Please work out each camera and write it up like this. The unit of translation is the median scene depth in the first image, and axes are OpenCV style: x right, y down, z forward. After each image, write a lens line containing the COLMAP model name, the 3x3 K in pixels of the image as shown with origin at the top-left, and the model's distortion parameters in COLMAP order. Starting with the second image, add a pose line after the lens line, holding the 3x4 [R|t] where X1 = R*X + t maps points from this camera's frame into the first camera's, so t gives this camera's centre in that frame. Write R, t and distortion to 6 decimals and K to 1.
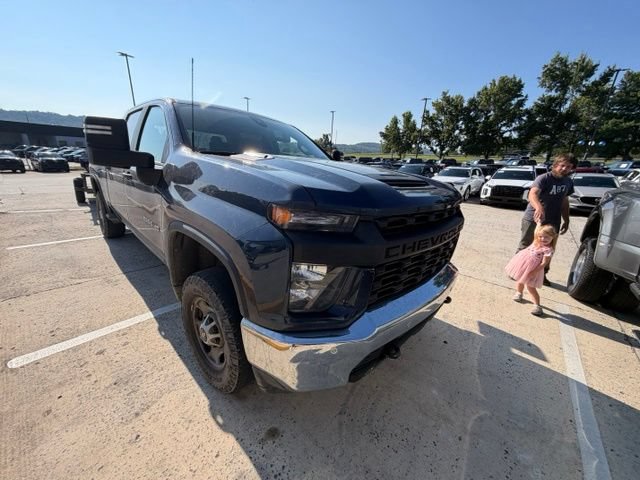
lens RADIAL K [[253.5, 0, 320.7], [0, 253.5, 241.8], [0, 0, 1]] dist [0.001043, -0.000523]
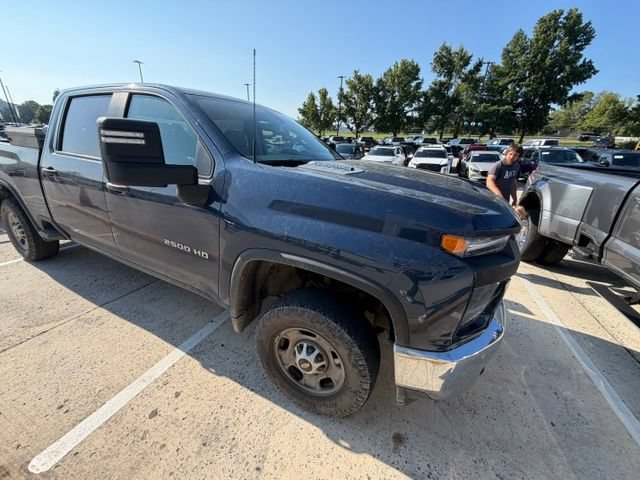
lens RADIAL K [[253.5, 0, 320.3], [0, 253.5, 239.6], [0, 0, 1]] dist [0.001043, -0.000523]
pose [[0.954066, -0.115217, 0.276556, -0.023356], [0.094662, 0.991735, 0.086607, -0.006365], [-0.284248, -0.056450, 0.957087, 0.004389]]
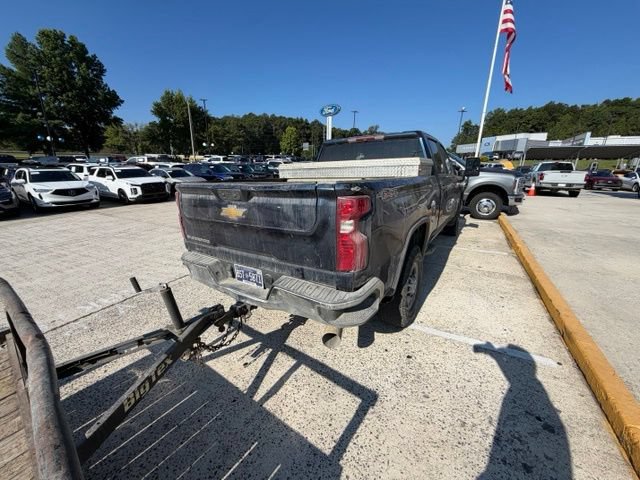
lens RADIAL K [[253.5, 0, 317.2], [0, 253.5, 240.5], [0, 0, 1]] dist [0.001043, -0.000523]
pose [[-0.182264, -0.318567, 0.930212, -0.134262], [0.293674, 0.885238, 0.360707, -0.047447], [-0.938368, 0.338923, -0.067792, 0.122297]]
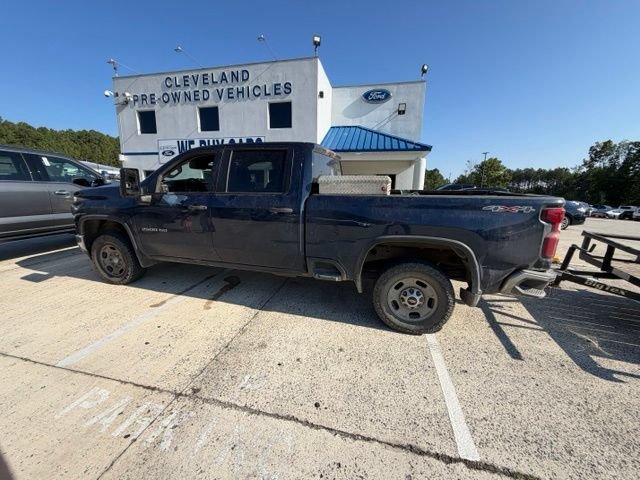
lens RADIAL K [[253.5, 0, 319.0], [0, 253.5, 241.1], [0, 0, 1]] dist [0.001043, -0.000523]
pose [[-0.887308, 0.024860, -0.460507, -0.007541], [-0.202221, 0.876456, 0.436956, -0.052405], [0.414477, 0.480839, -0.772660, 0.165652]]
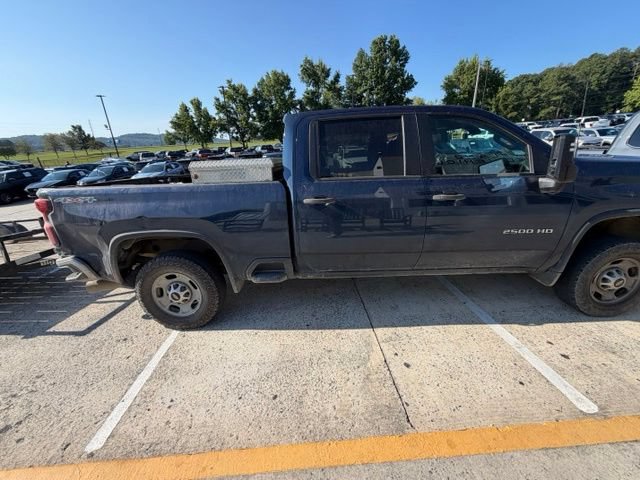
lens RADIAL K [[253.5, 0, 318.4], [0, 253.5, 239.2], [0, 0, 1]] dist [0.001043, -0.000523]
pose [[0.723791, -0.310261, 0.616331, -0.095636], [0.289498, 0.947336, 0.136915, -0.021368], [-0.626352, 0.079329, 0.775493, 0.035471]]
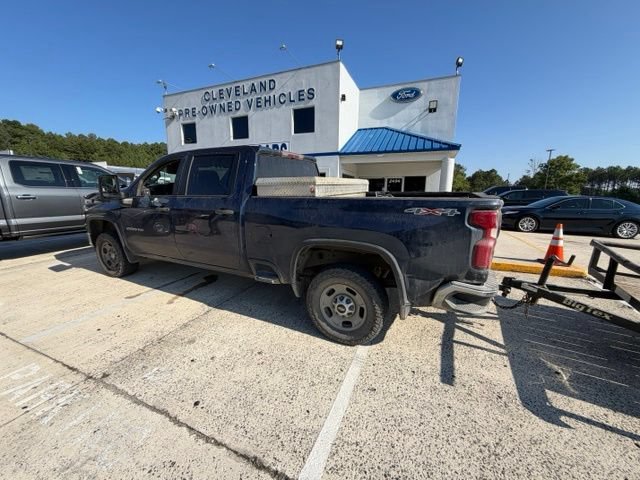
lens RADIAL K [[253.5, 0, 318.9], [0, 253.5, 241.0], [0, 0, 1]] dist [0.001043, -0.000523]
pose [[-0.952967, -0.004832, -0.303036, -0.032396], [-0.149064, 0.878047, 0.454766, -0.056543], [0.263882, 0.478549, -0.837470, 0.174127]]
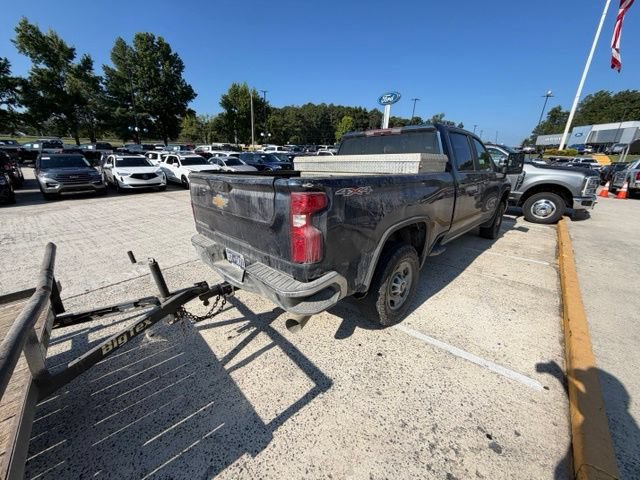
lens RADIAL K [[253.5, 0, 319.1], [0, 253.5, 238.9], [0, 0, 1]] dist [0.001043, -0.000523]
pose [[0.018437, -0.351984, 0.935824, -0.137504], [0.290532, 0.897482, 0.331839, -0.044547], [-0.956688, 0.265769, 0.118810, 0.109332]]
